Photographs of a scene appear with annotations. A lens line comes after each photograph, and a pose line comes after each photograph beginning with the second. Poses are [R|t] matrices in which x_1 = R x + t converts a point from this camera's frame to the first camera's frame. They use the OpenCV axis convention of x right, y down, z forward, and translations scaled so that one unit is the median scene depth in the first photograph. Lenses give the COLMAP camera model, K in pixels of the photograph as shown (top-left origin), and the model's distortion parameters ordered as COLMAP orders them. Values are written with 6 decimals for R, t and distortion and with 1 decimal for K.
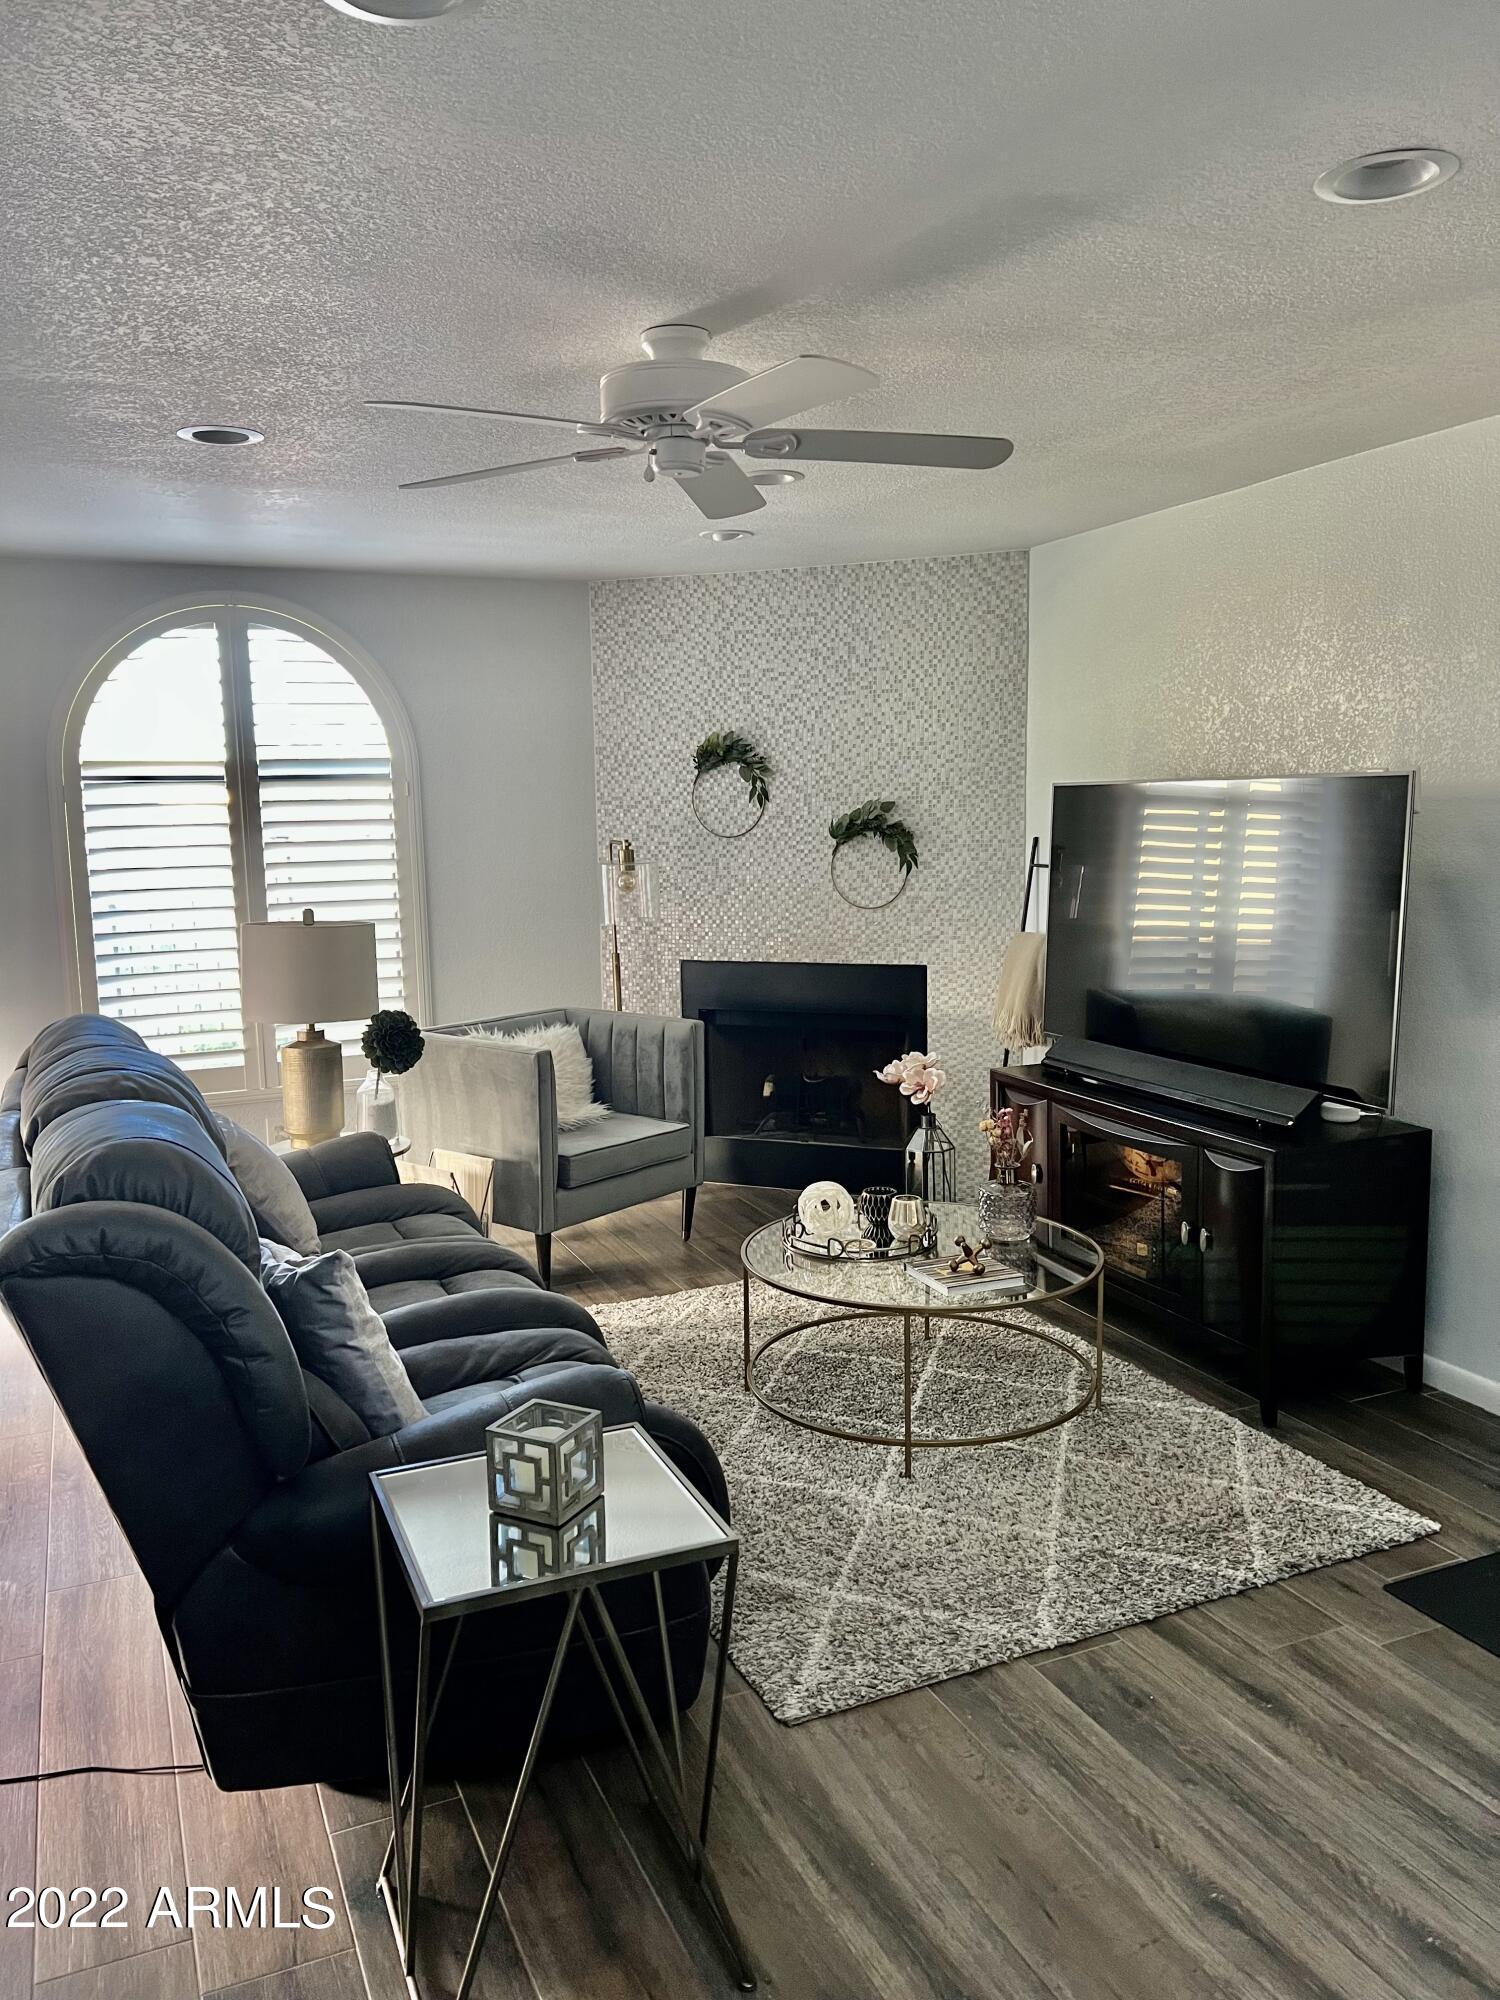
lens RADIAL K [[1503.0, 0, 753.9], [0, 1503.0, 1010.0], [0, 0, 1]] dist [-0.000245, -0.011266]
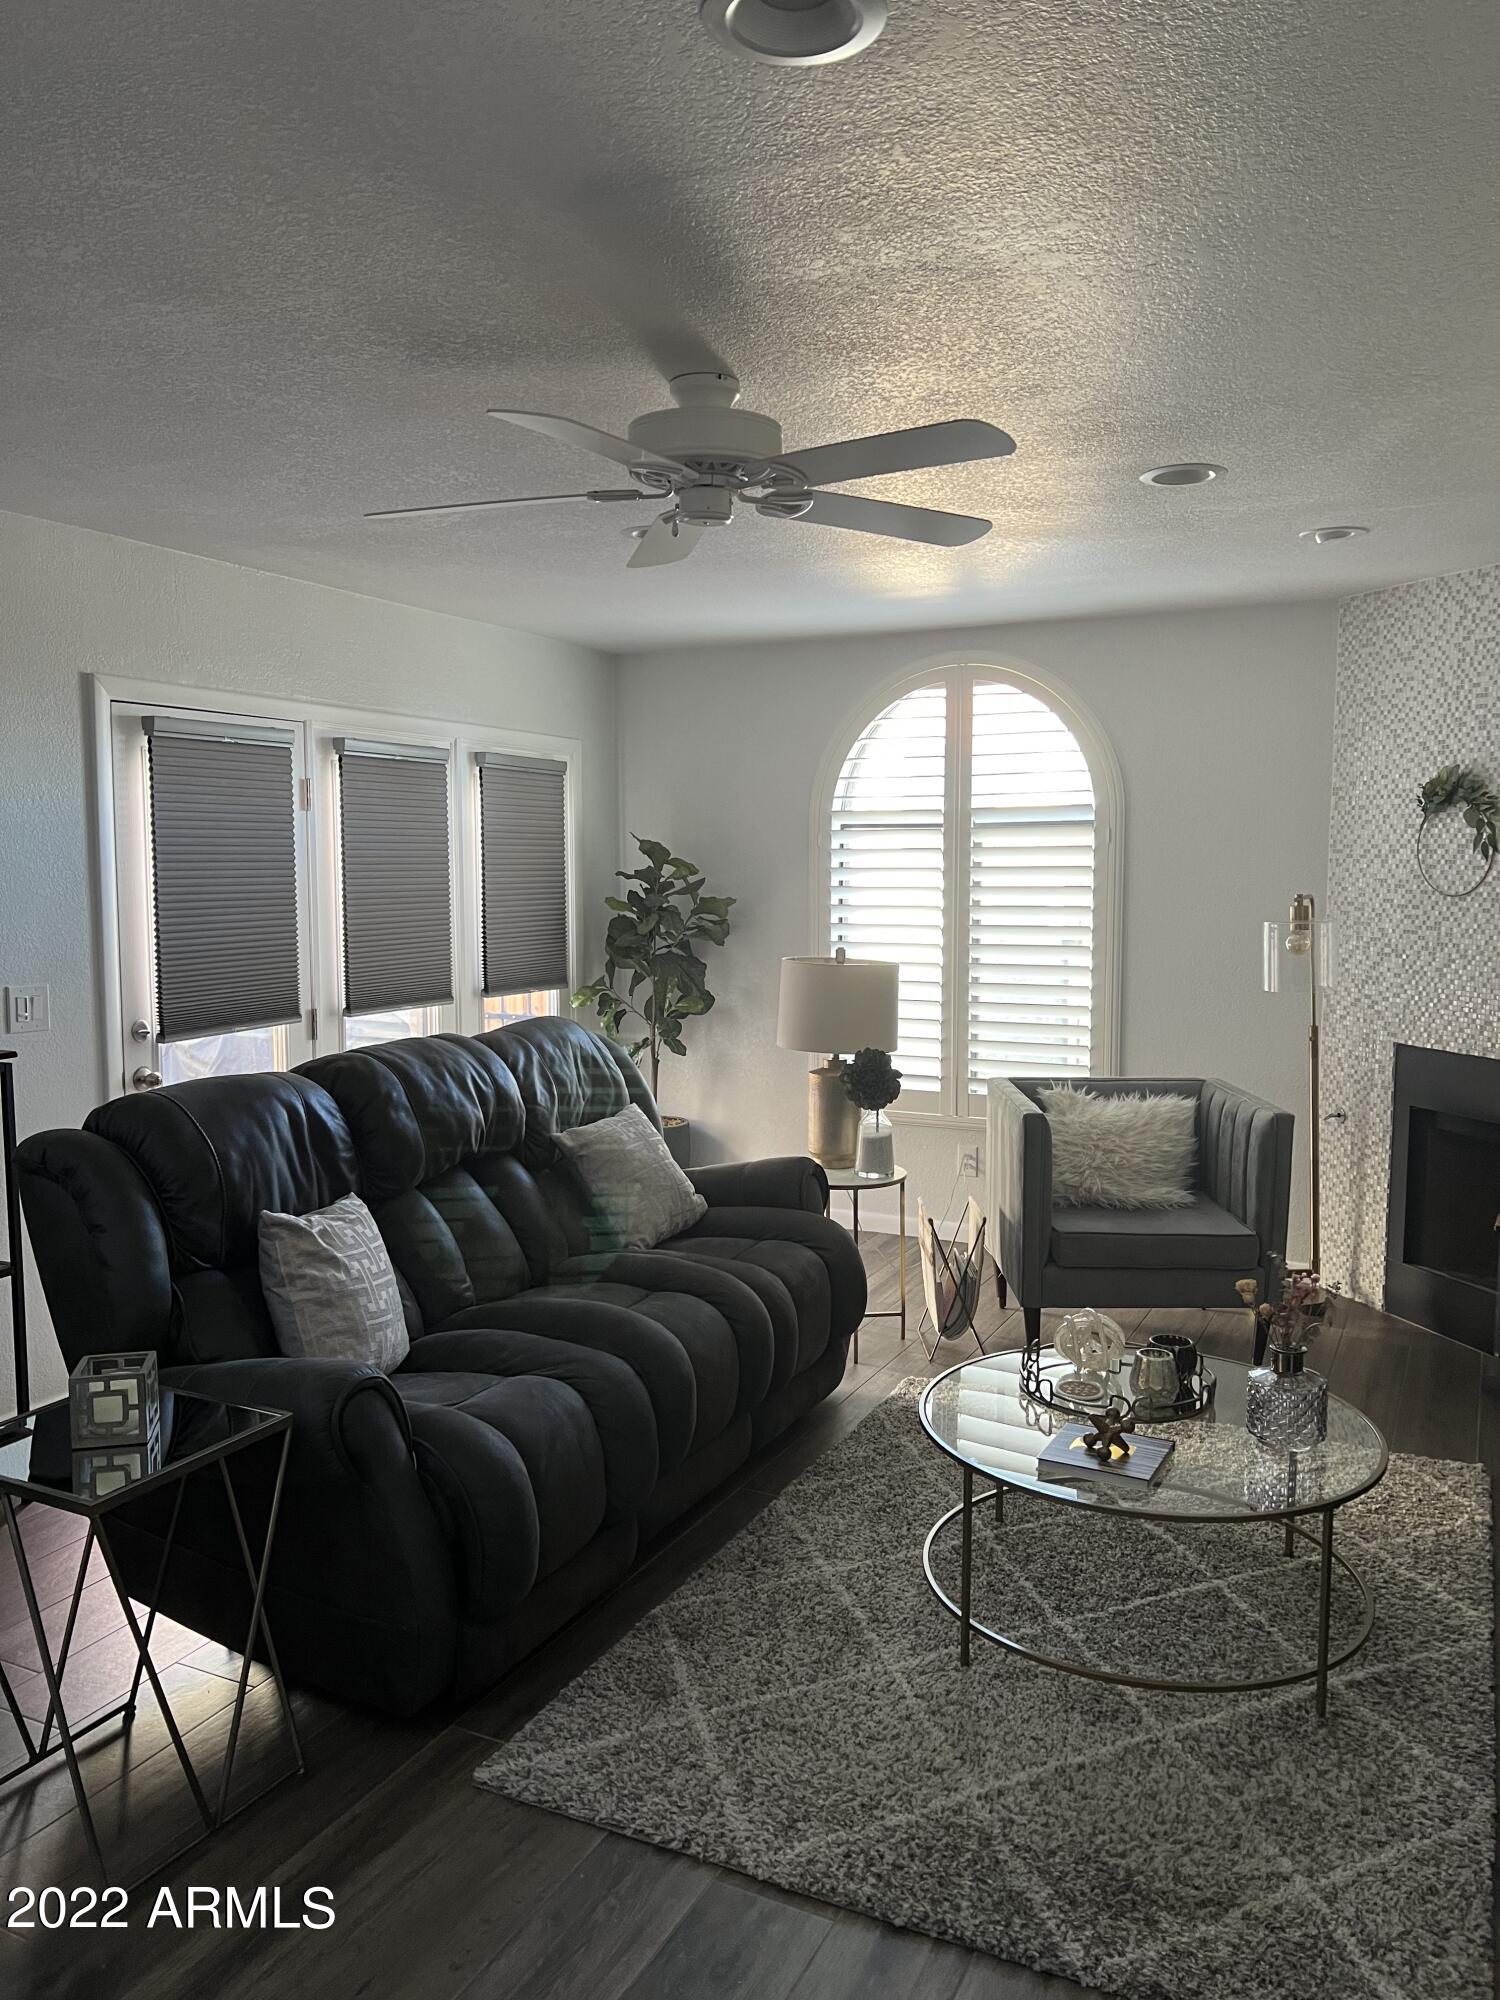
lens RADIAL K [[1503.0, 0, 753.7], [0, 1503.0, 994.1], [0, 0, 1]] dist [-0.000245, -0.011266]
pose [[0.631049, 0.082194, -0.771376, 0.389547], [-0.114124, 0.993388, 0.012488, -0.031705], [0.767302, 0.080152, 0.636257, 0.217002]]
